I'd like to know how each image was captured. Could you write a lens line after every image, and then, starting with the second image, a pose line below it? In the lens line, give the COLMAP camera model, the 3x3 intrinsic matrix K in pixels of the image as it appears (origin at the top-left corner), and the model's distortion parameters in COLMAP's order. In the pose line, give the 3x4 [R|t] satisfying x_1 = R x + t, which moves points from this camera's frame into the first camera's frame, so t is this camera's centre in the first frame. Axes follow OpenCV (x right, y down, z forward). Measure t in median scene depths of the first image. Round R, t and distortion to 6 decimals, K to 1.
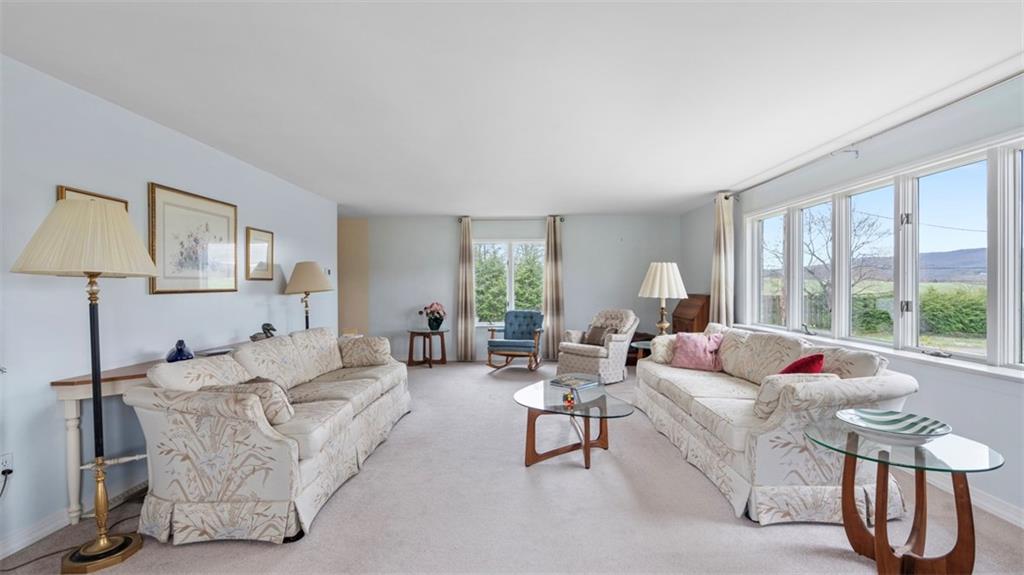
lens RADIAL K [[466.6, 0, 512.0], [0, 466.6, 287.5], [0, 0, 1]] dist [0.001961, 0.001021]
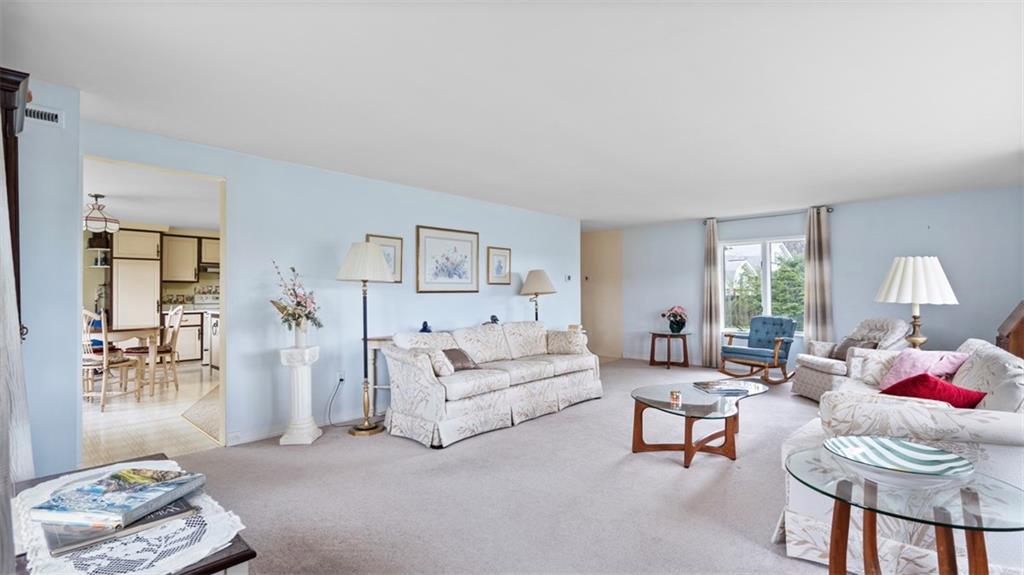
lens RADIAL K [[466.6, 0, 512.0], [0, 466.6, 287.5], [0, 0, 1]] dist [0.001961, 0.001021]
pose [[0.745769, -0.005329, -0.666183, 0.366347], [-0.003797, 0.999918, -0.012248, 0.008931], [0.666193, 0.011664, 0.745688, -0.003471]]
